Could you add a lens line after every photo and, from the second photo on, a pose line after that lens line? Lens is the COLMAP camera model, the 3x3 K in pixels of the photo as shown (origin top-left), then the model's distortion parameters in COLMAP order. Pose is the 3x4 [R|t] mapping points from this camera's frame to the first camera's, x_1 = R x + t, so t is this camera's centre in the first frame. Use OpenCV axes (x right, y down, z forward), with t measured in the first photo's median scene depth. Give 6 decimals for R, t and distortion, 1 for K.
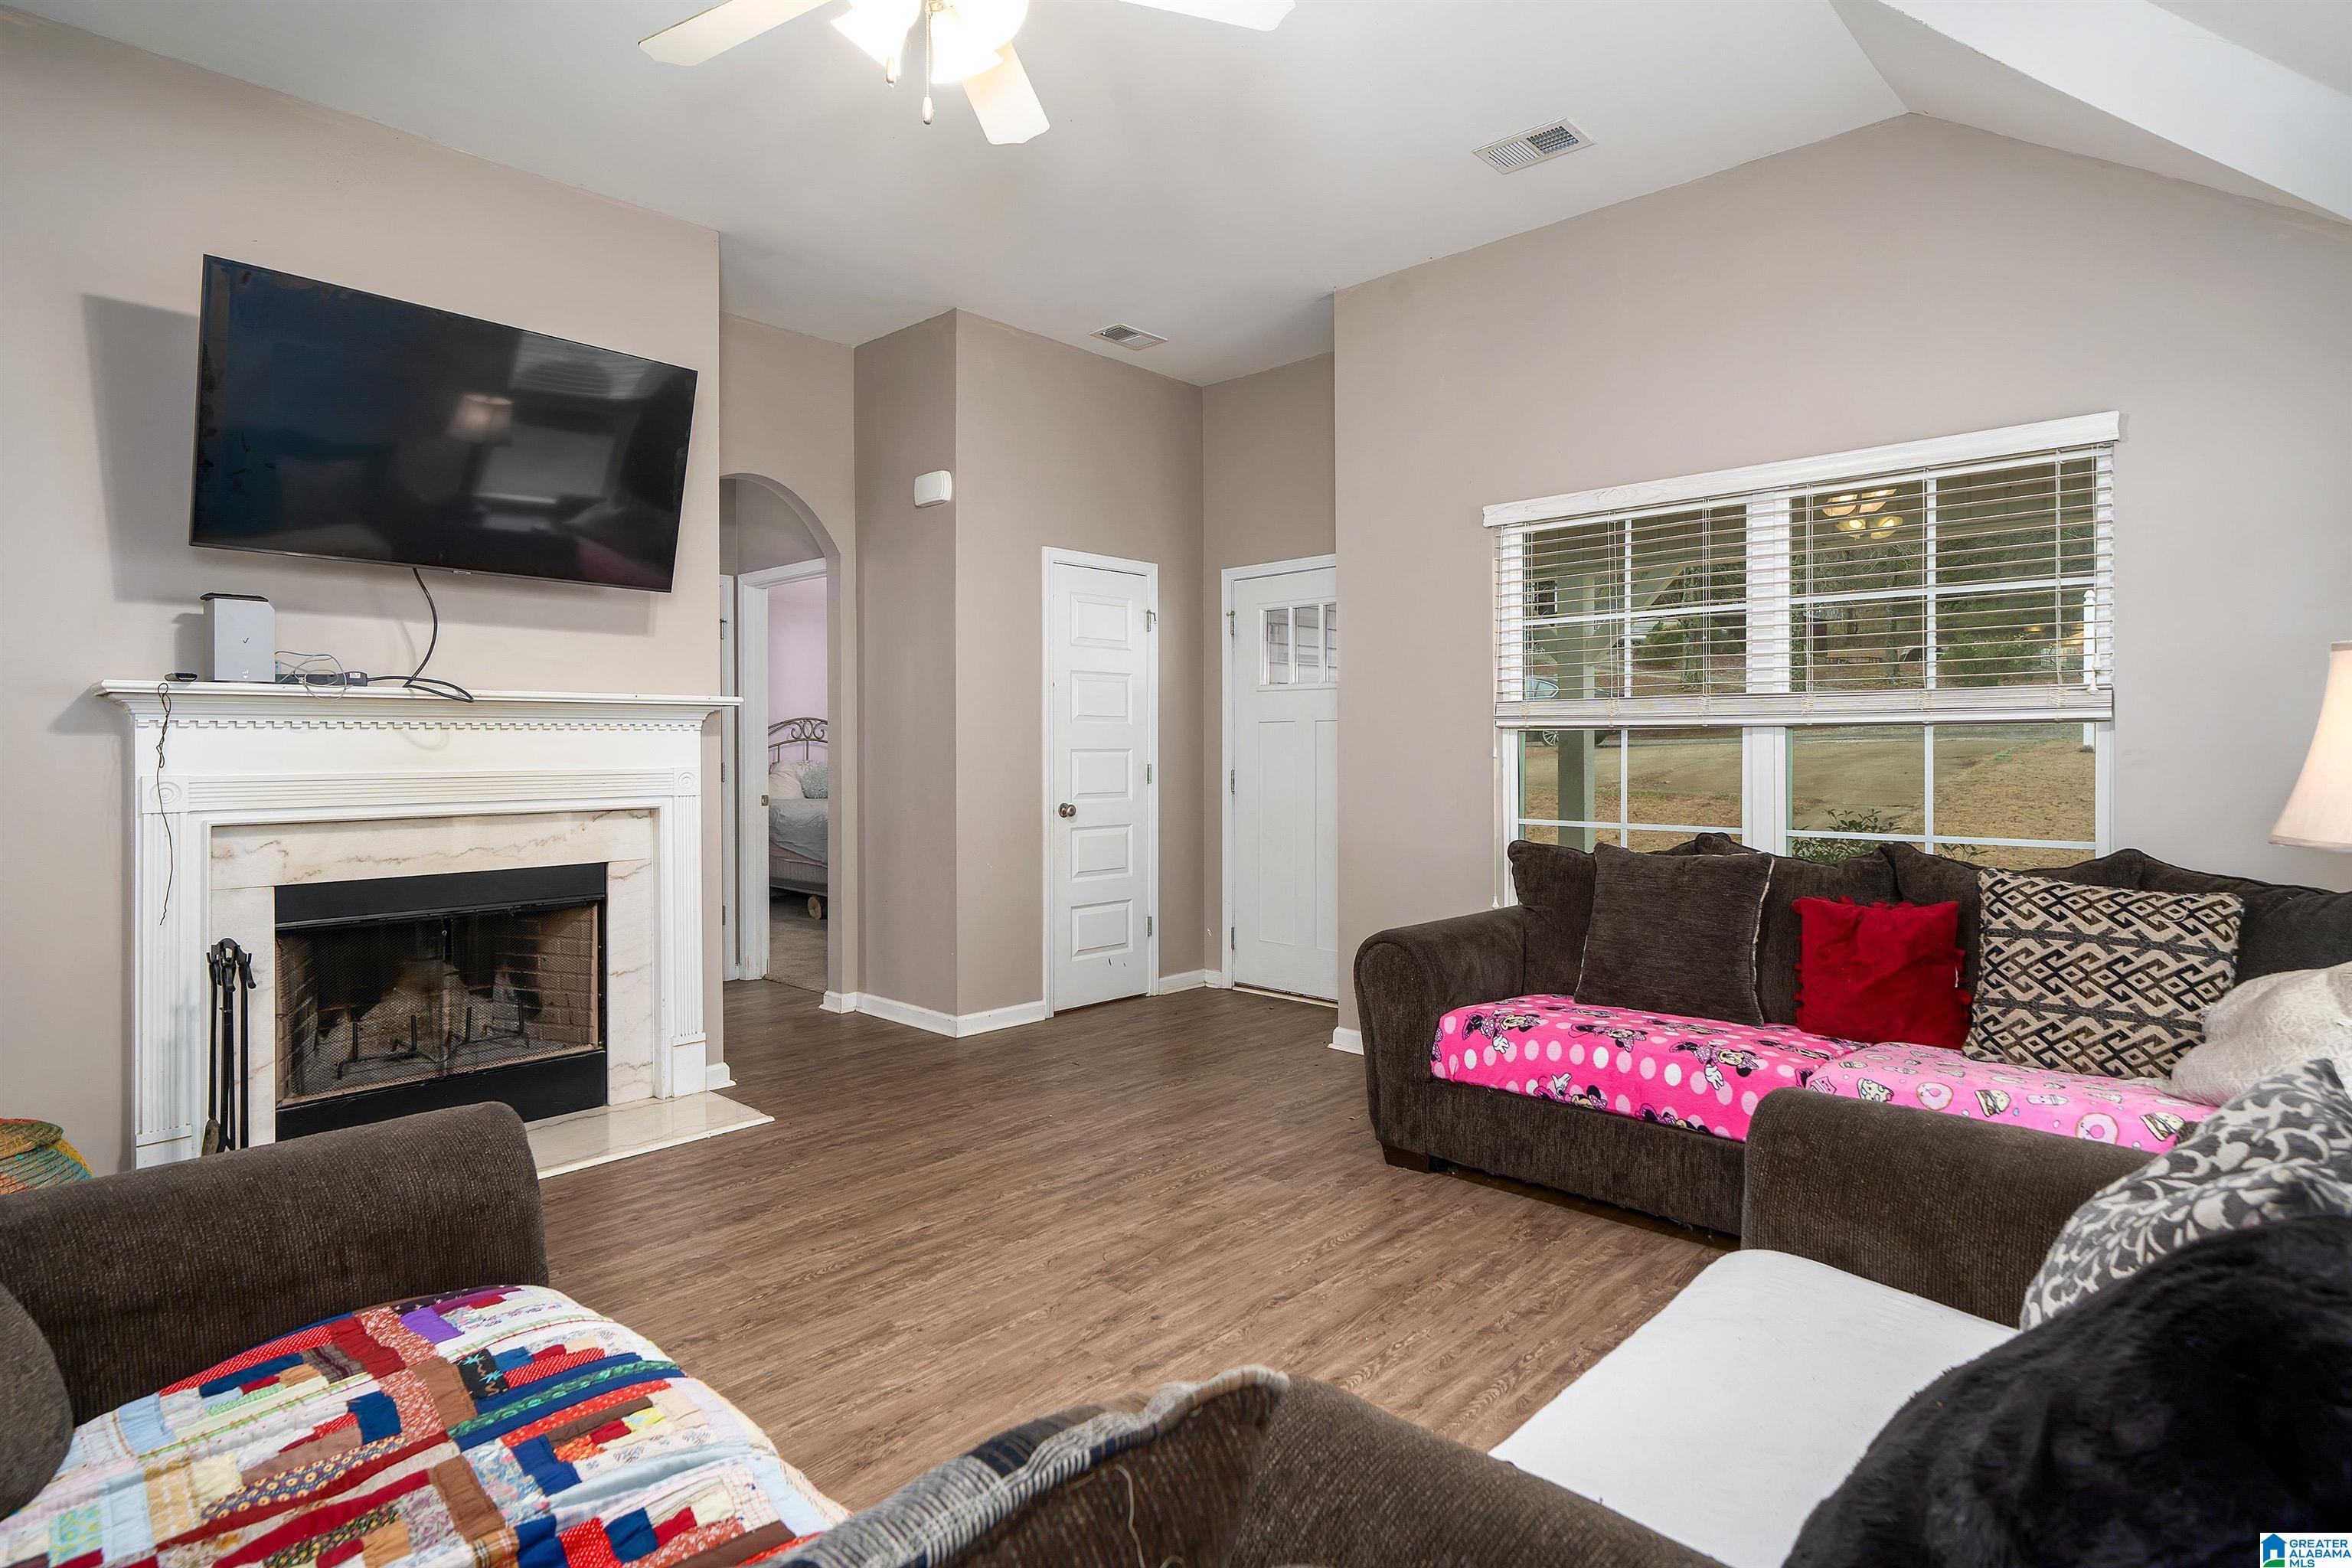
lens RADIAL K [[1229.2, 0, 1175.5], [0, 1229.2, 753.3], [0, 0, 1]] dist [-0.001429, -0.000286]
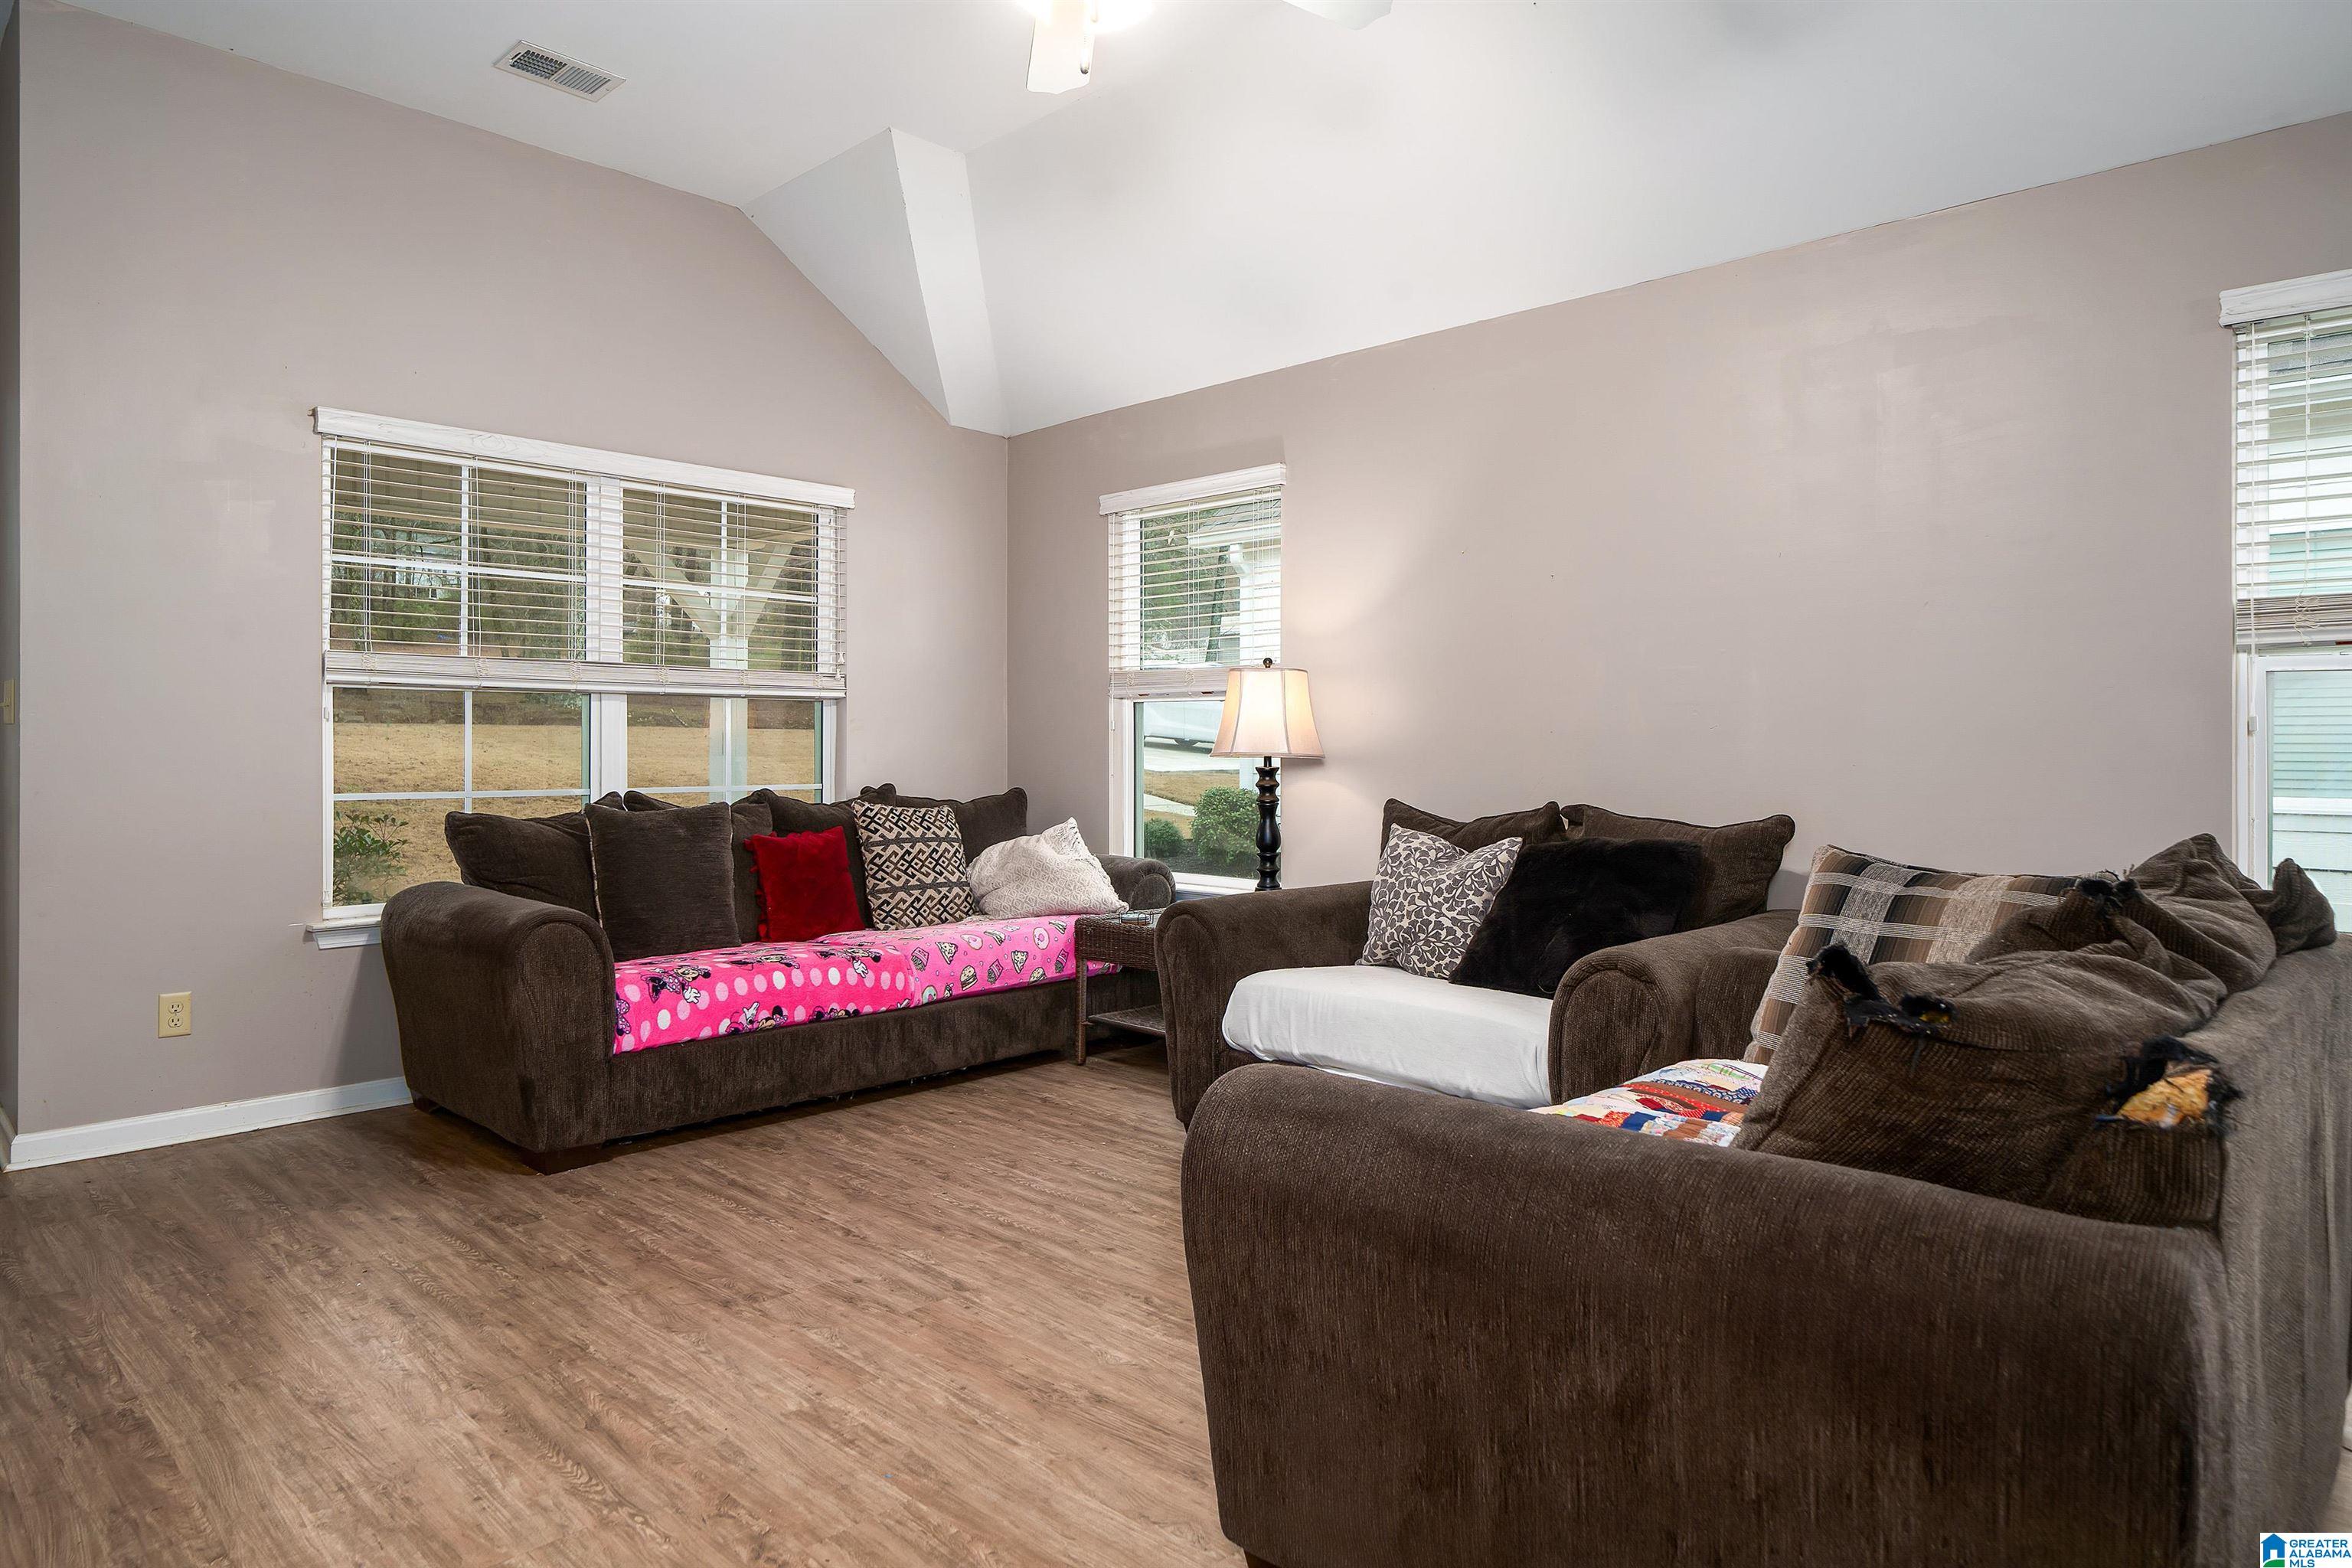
lens RADIAL K [[1358.8, 0, 1174.6], [0, 1358.8, 746.6], [0, 0, 1]] dist [0.001463, -0.000887]
pose [[0.023513, -0.000403, 0.999723, -0.927161], [0.000613, 1.000000, 0.000389, 0.032411], [-0.999723, 0.000603, 0.023513, 0.621844]]
